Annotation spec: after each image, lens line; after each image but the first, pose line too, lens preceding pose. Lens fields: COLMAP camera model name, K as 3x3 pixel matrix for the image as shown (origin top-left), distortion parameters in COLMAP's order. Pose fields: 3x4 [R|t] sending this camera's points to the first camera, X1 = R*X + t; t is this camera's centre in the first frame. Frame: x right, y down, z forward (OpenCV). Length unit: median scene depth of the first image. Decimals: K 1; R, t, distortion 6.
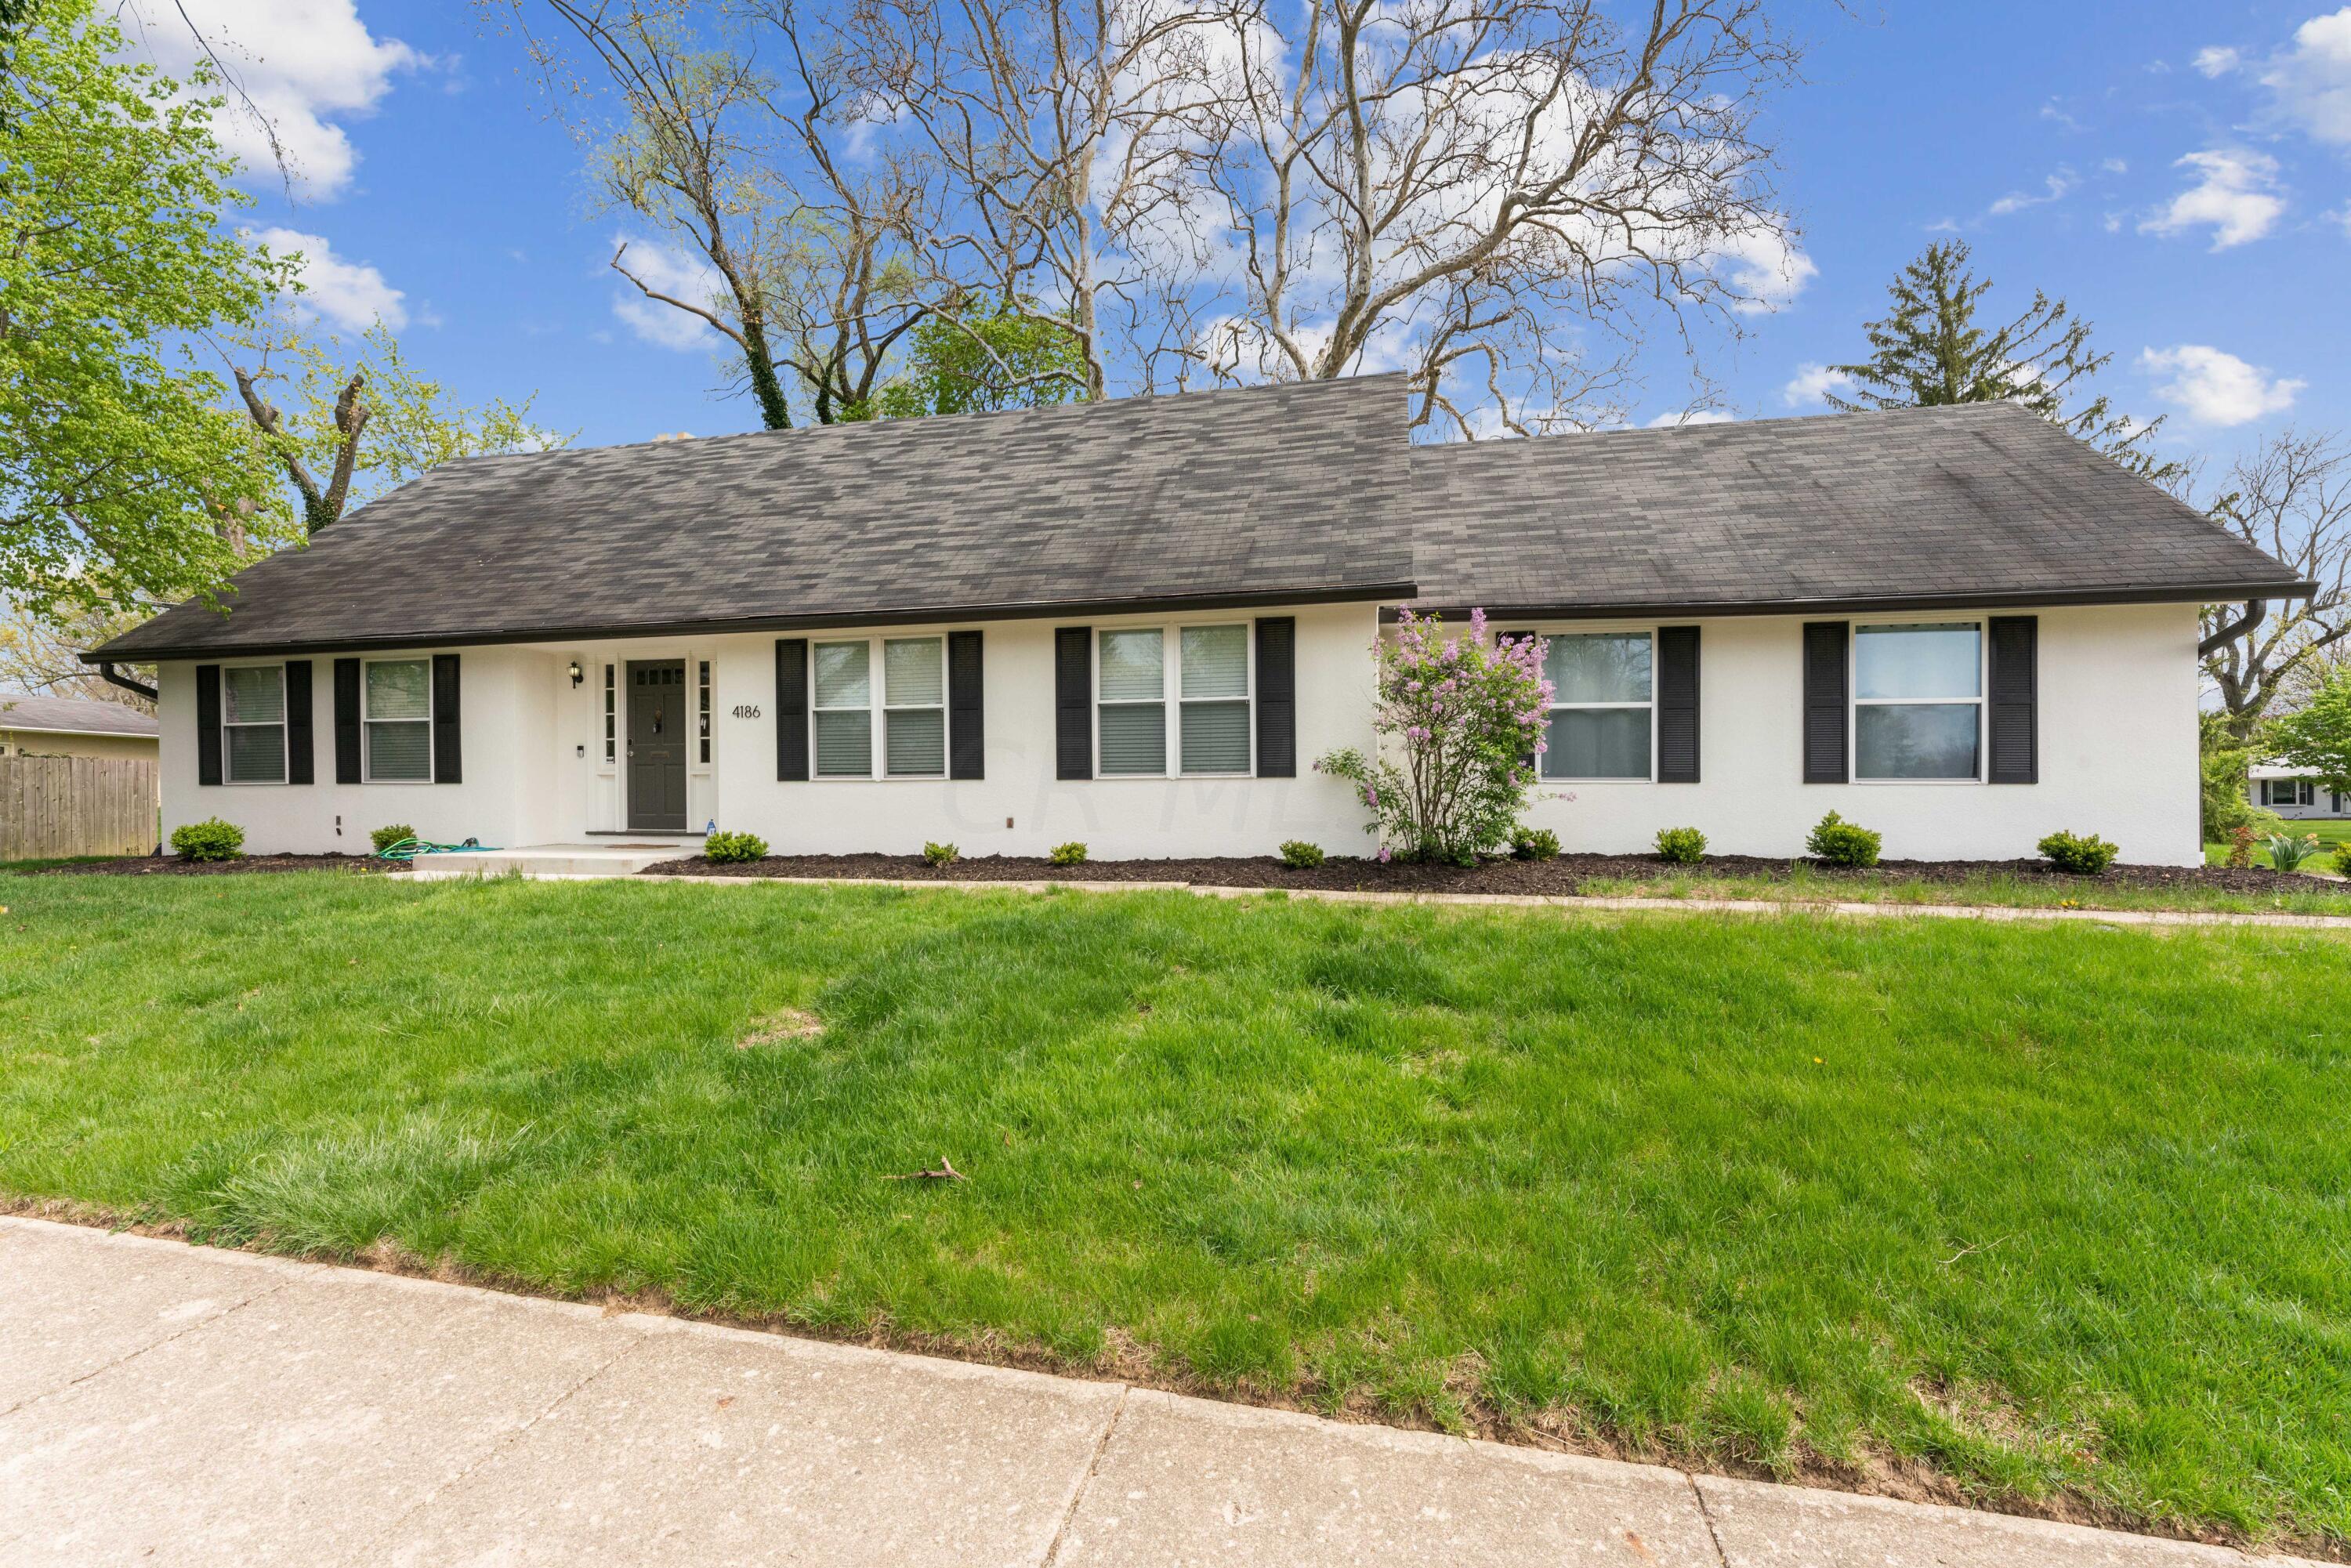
lens RADIAL K [[1021.2, 0, 1169.5], [0, 1021.2, 799.4], [0, 0, 1]] dist [-0.001255, 0.000412]
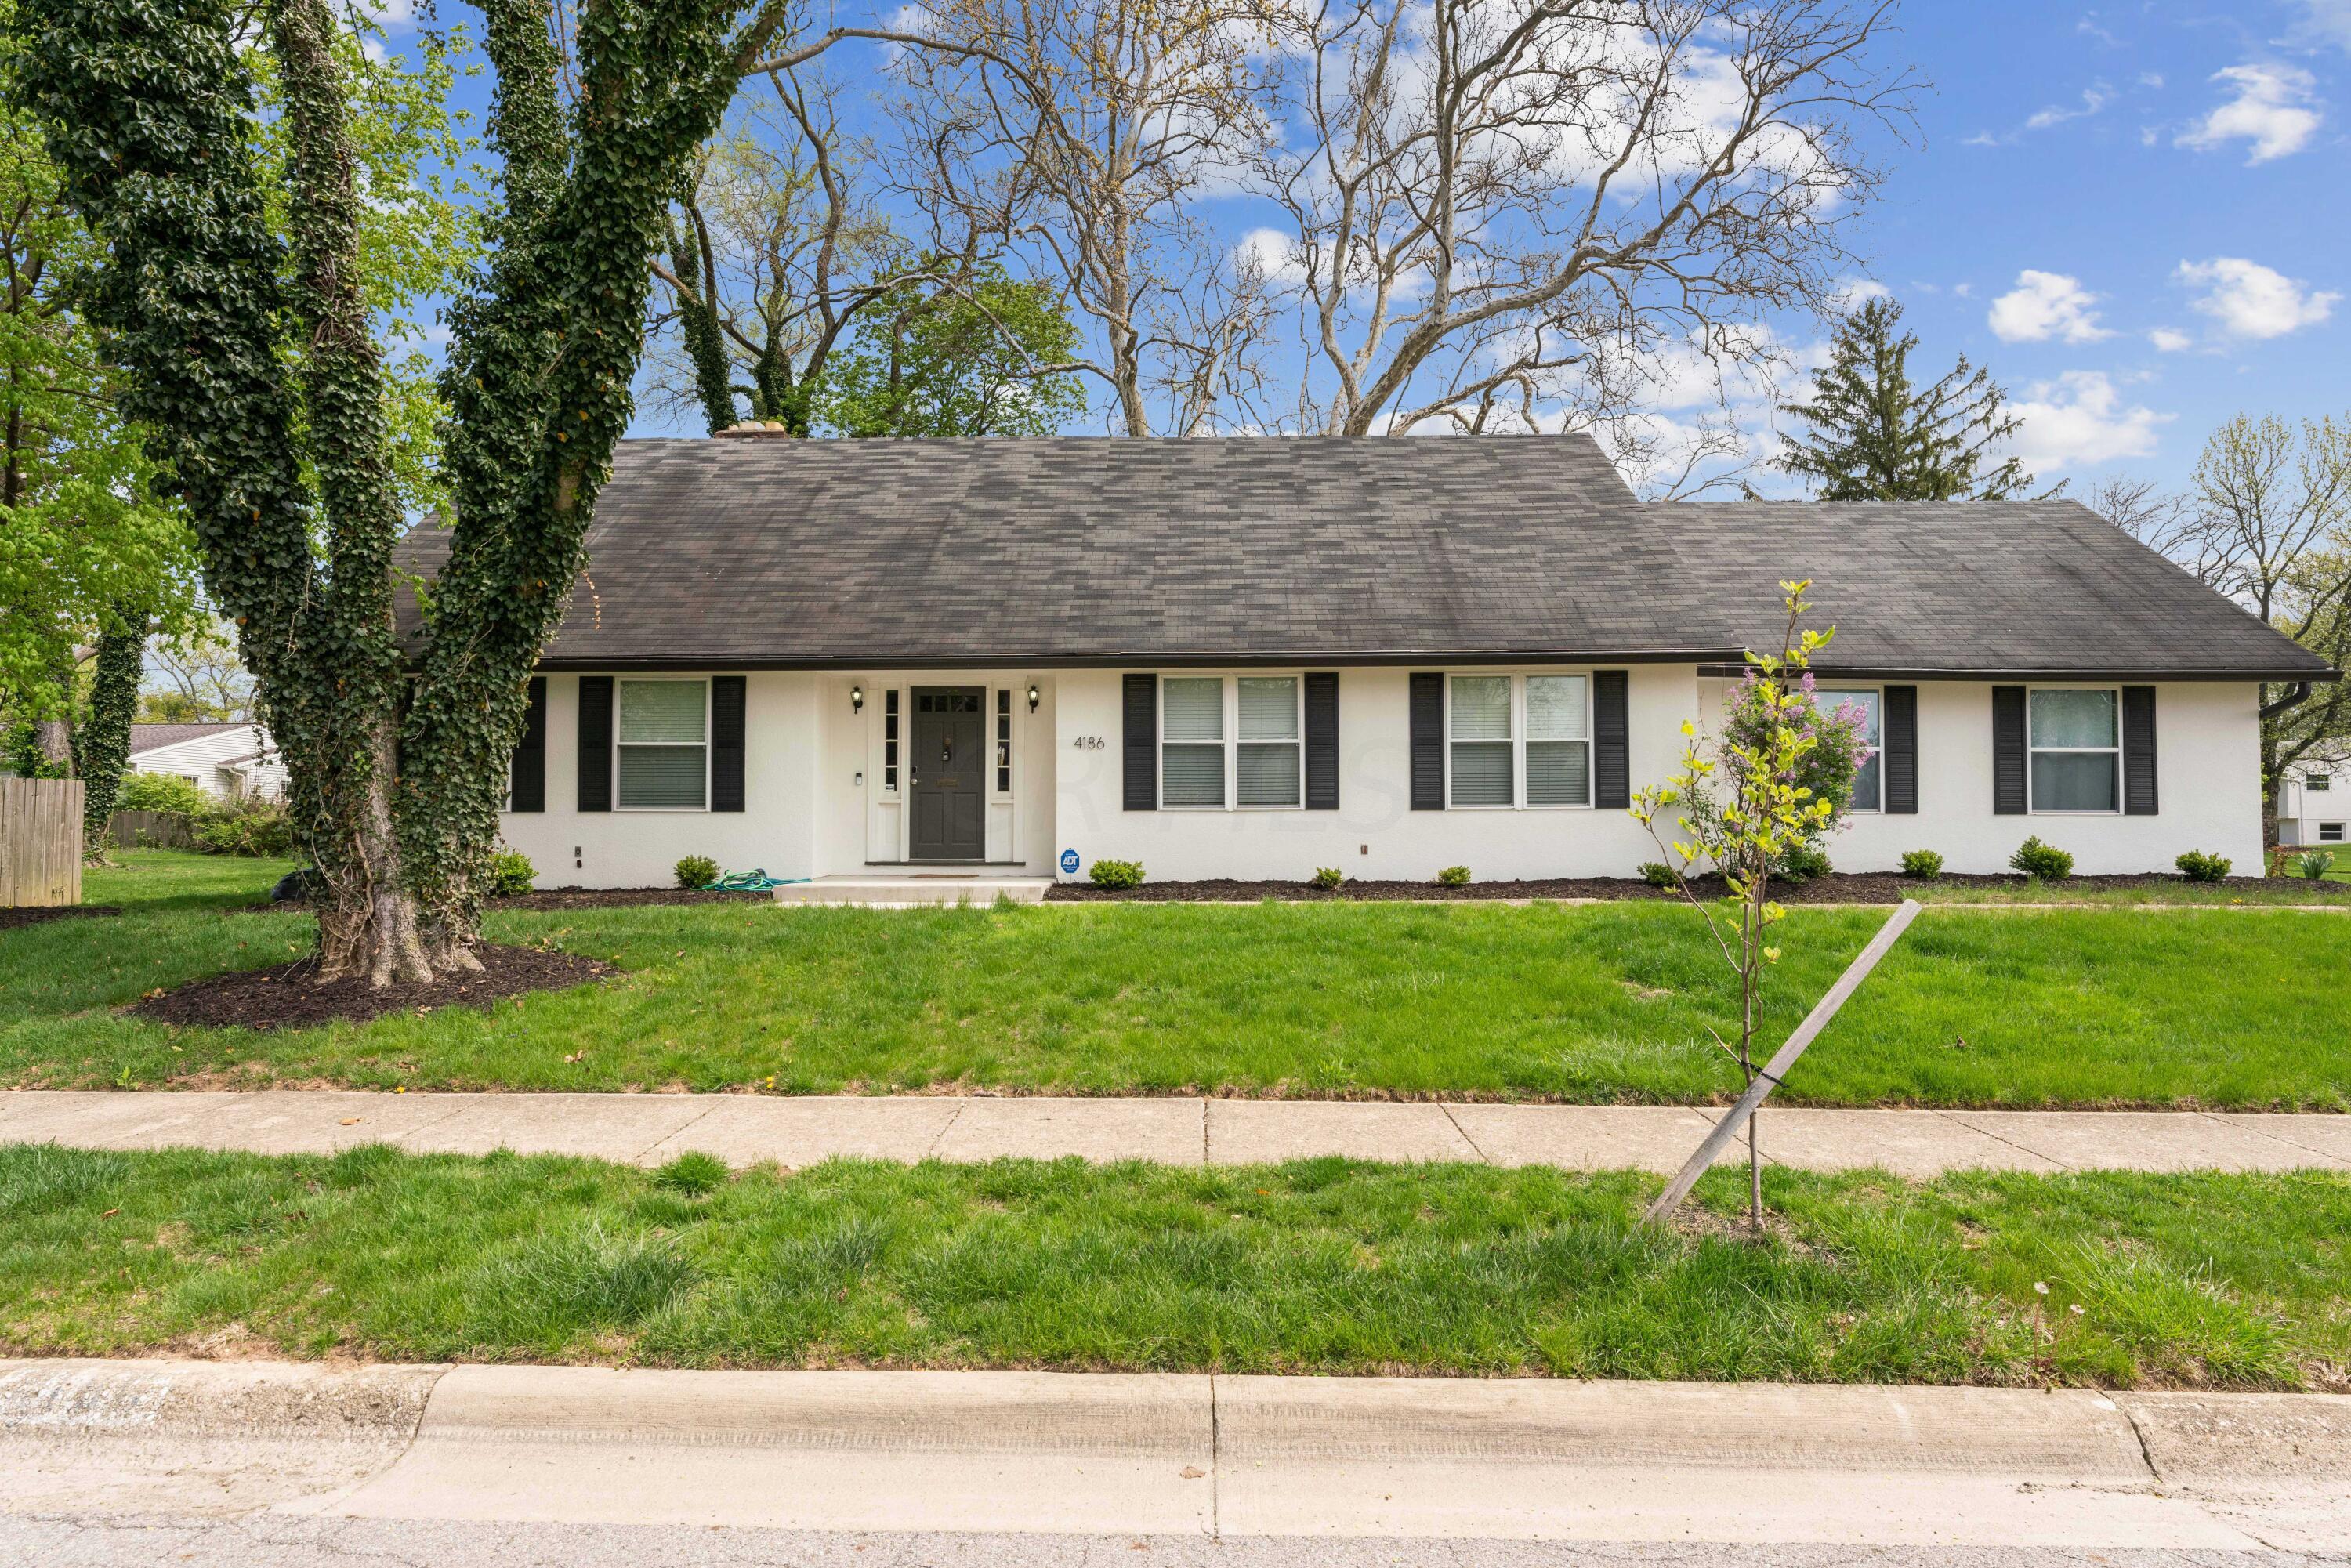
lens RADIAL K [[1236.3, 0, 1181.5], [0, 1236.3, 794.7], [0, 0, 1]] dist [-0.001133, -0.000653]
pose [[0.977258, 0.003926, 0.212017, -0.597851], [0.001246, 0.999705, -0.024257, -0.003724], [-0.212050, 0.023969, 0.976965, -0.238826]]
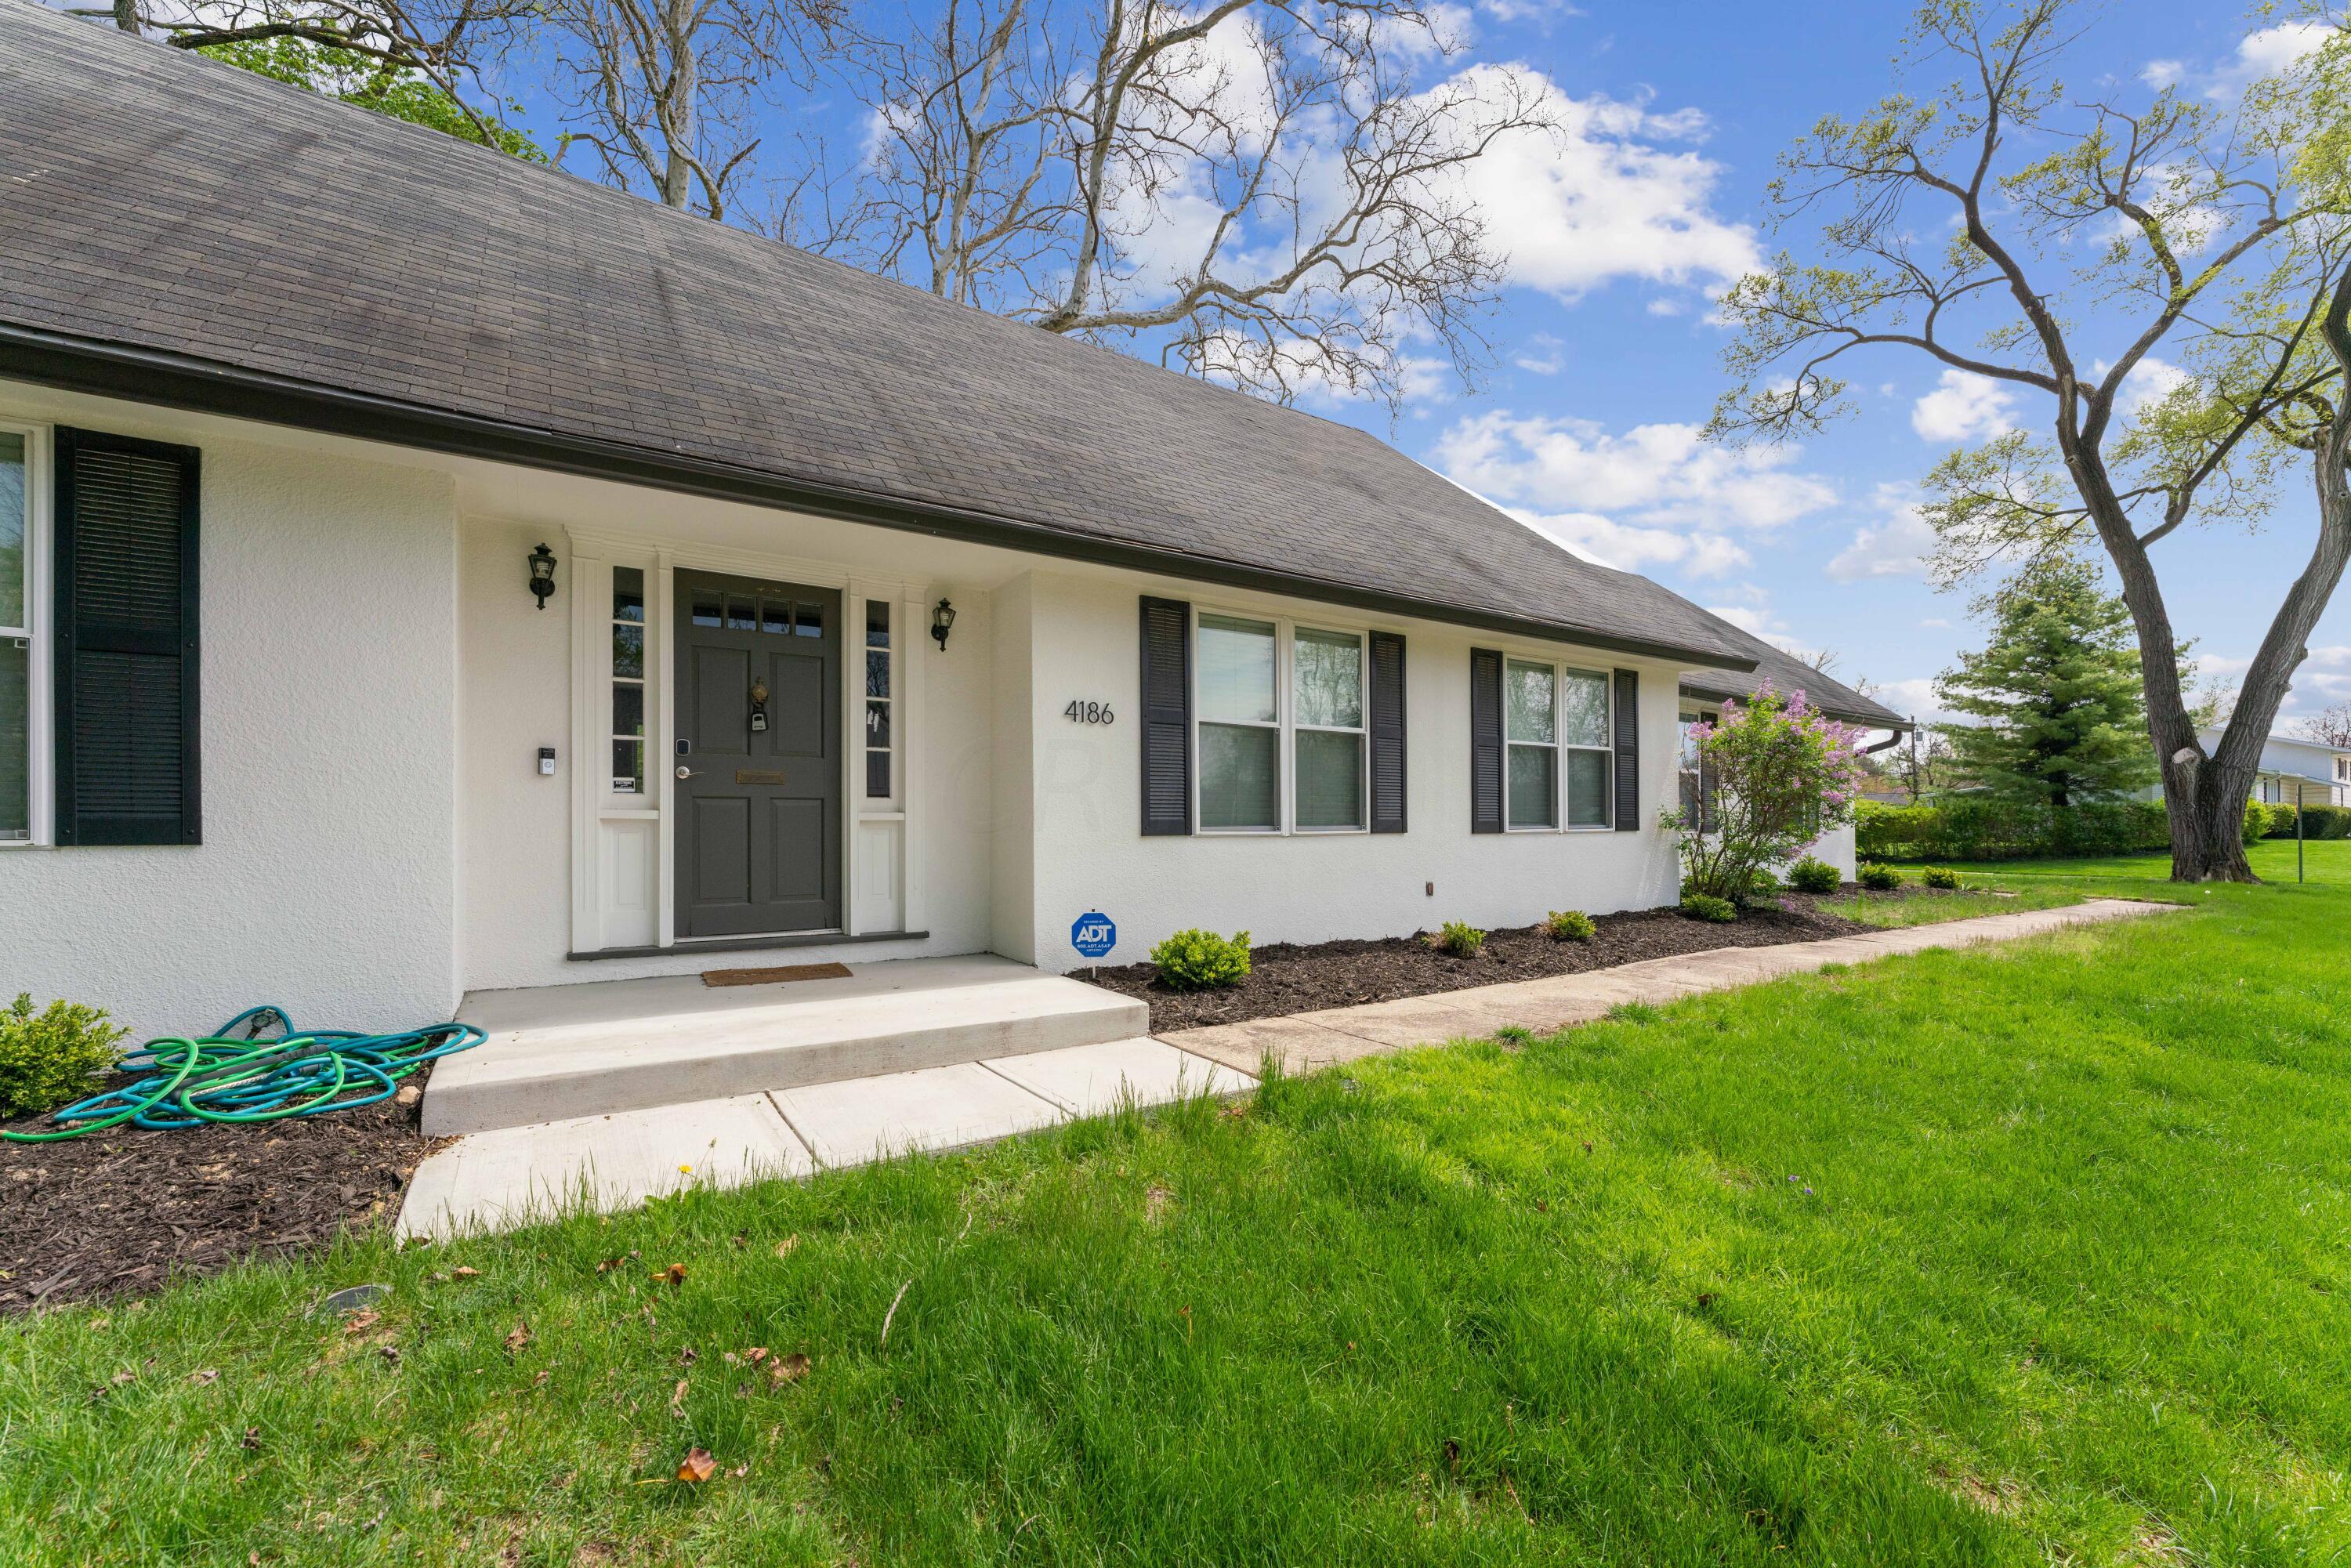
lens RADIAL K [[941.9, 0, 1156.2], [0, 941.9, 829.4], [0, 0, 1]] dist [-0.001701, 0.000124]
pose [[0.682501, -0.004071, 0.730873, -0.781009], [-0.001916, 0.999971, 0.007359, -0.025964], [-0.730882, -0.006423, 0.682474, 0.631193]]
